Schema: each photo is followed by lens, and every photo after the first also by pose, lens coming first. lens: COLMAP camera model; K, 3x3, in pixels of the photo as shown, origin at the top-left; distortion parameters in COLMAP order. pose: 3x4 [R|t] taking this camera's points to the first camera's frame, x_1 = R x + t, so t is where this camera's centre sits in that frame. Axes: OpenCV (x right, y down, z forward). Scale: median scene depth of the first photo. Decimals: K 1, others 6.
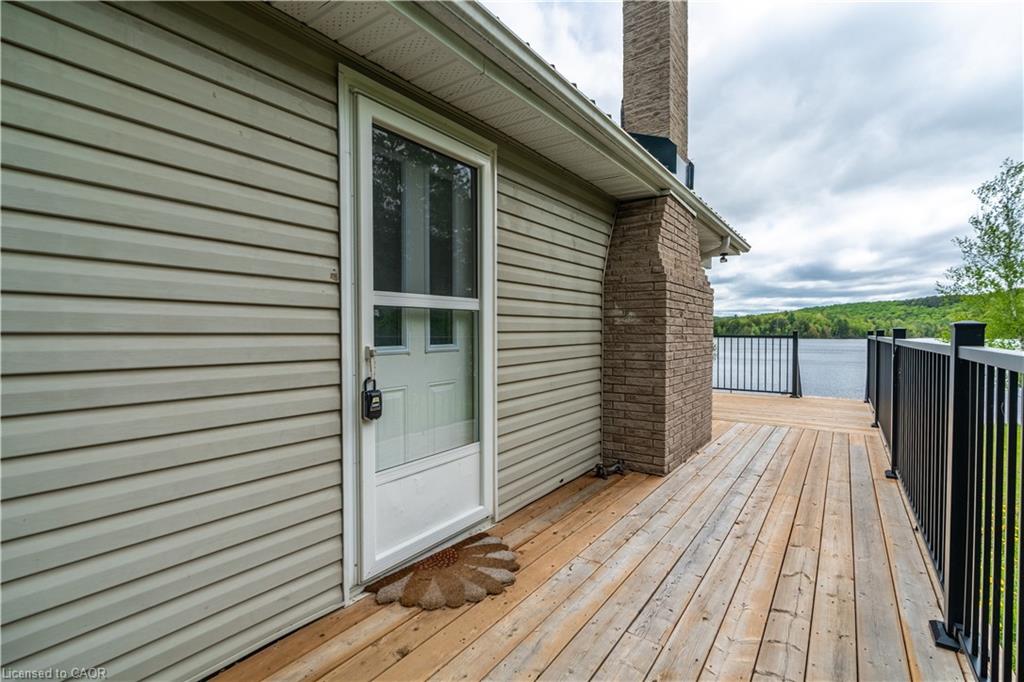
lens RADIAL K [[468.4, 0, 518.2], [0, 468.4, 340.4], [0, 0, 1]] dist [-0.001894, 0.001128]
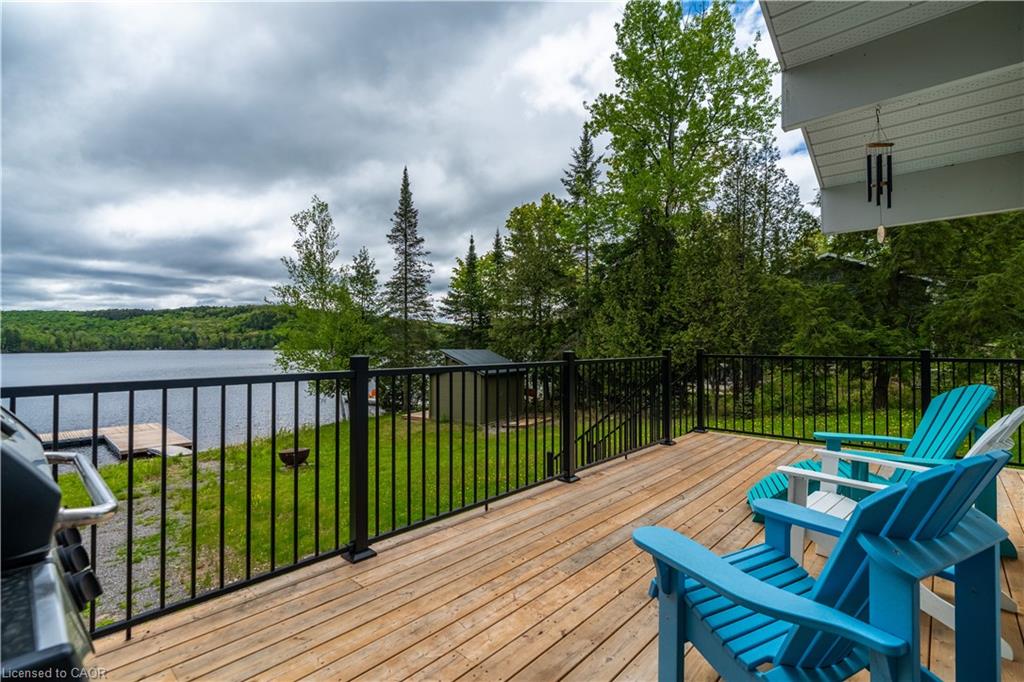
lens RADIAL K [[468.4, 0, 510.9], [0, 468.4, 339.0], [0, 0, 1]] dist [-0.001894, 0.001128]
pose [[0.141383, 0.006578, 0.989933, -0.001170], [0.022214, 0.999705, -0.009815, -0.000526], [-0.989706, 0.023378, 0.141195, 0.014278]]
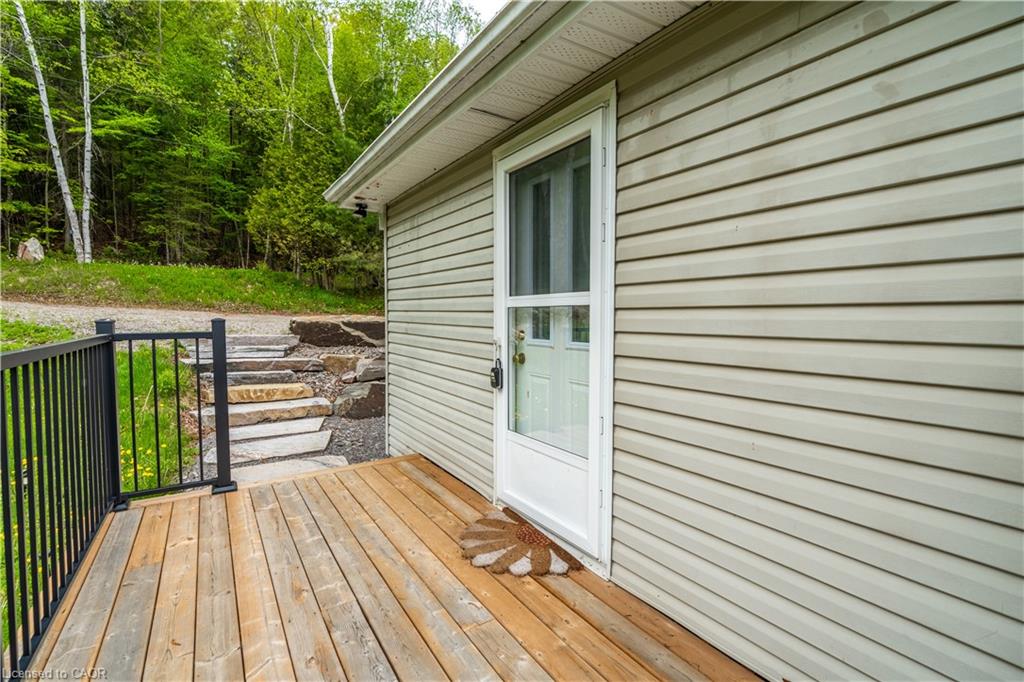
lens RADIAL K [[468.4, 0, 506.3], [0, 468.4, 339.0], [0, 0, 1]] dist [-0.001894, 0.001128]
pose [[-0.376691, 0.047134, -0.925139, 0.793468], [-0.022842, 0.997928, 0.060143, -0.053848], [0.926057, 0.043788, -0.374834, 1.243163]]
